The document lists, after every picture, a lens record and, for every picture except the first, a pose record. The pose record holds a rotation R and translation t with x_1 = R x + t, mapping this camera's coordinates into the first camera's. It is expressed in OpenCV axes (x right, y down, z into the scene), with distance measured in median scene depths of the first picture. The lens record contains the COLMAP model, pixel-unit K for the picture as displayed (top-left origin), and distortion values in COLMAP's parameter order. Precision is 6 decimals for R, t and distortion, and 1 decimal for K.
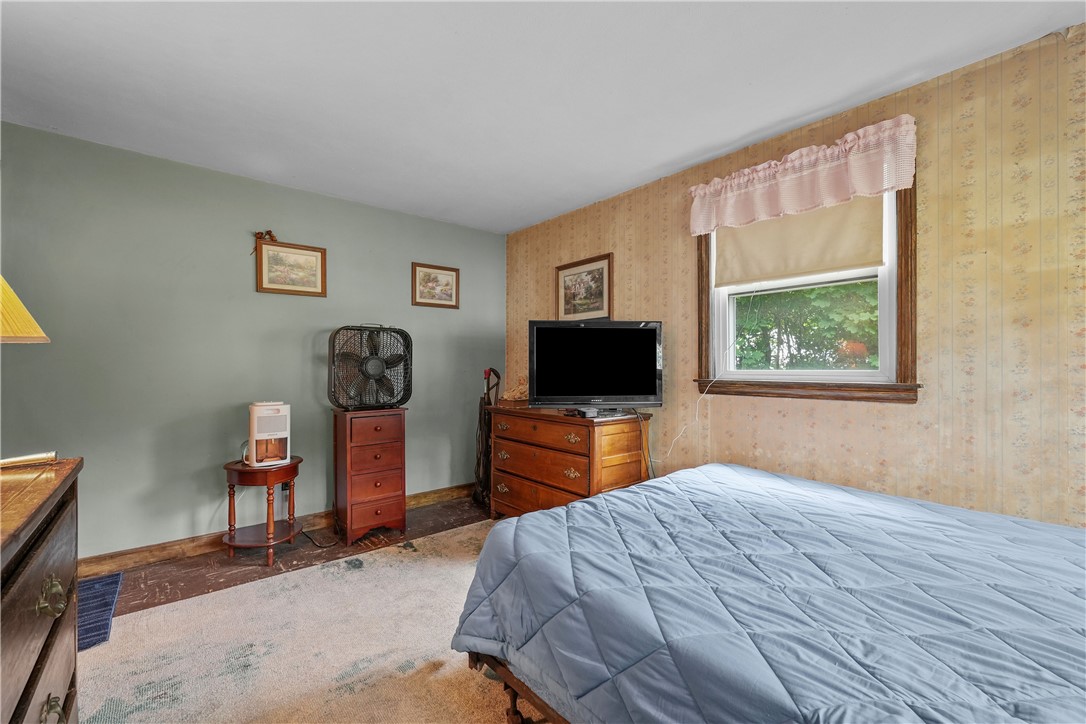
lens RADIAL K [[456.8, 0, 511.2], [0, 456.8, 358.0], [0, 0, 1]] dist [-0.008187, 0.003147]
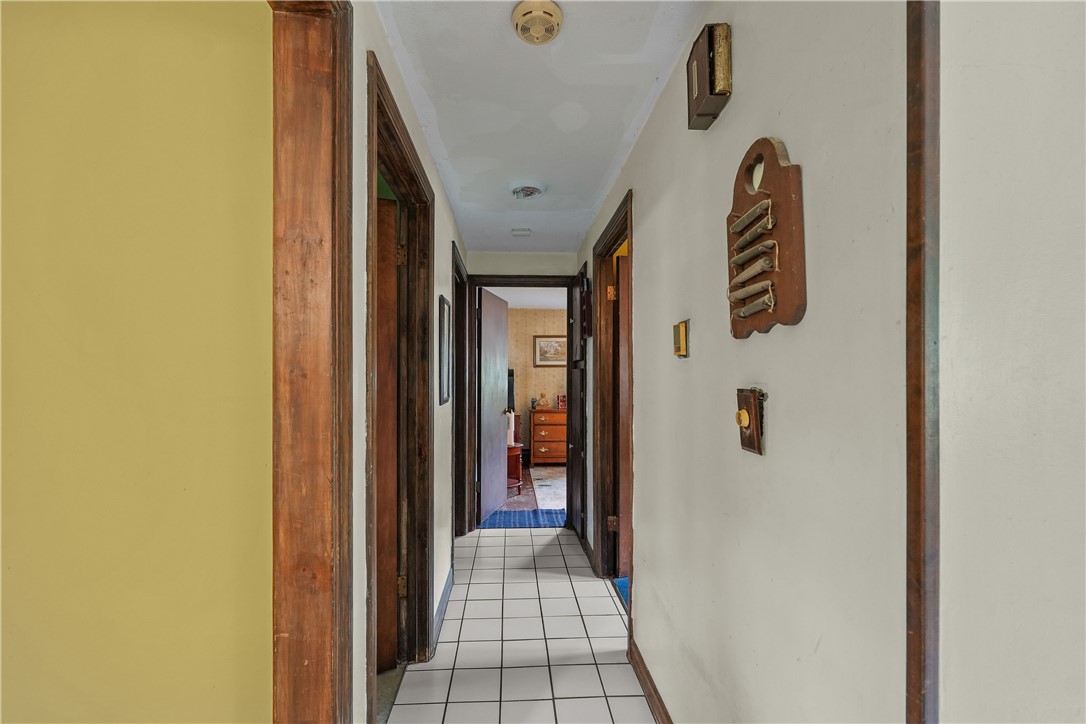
lens RADIAL K [[456.8, 0, 522.2], [0, 456.8, 378.5], [0, 0, 1]] dist [-0.008187, 0.003147]
pose [[0.599087, 0.008223, 0.800642, -1.981495], [-0.013888, 0.999904, 0.000122, -0.027818], [-0.800564, -0.011192, 0.599143, -0.136469]]
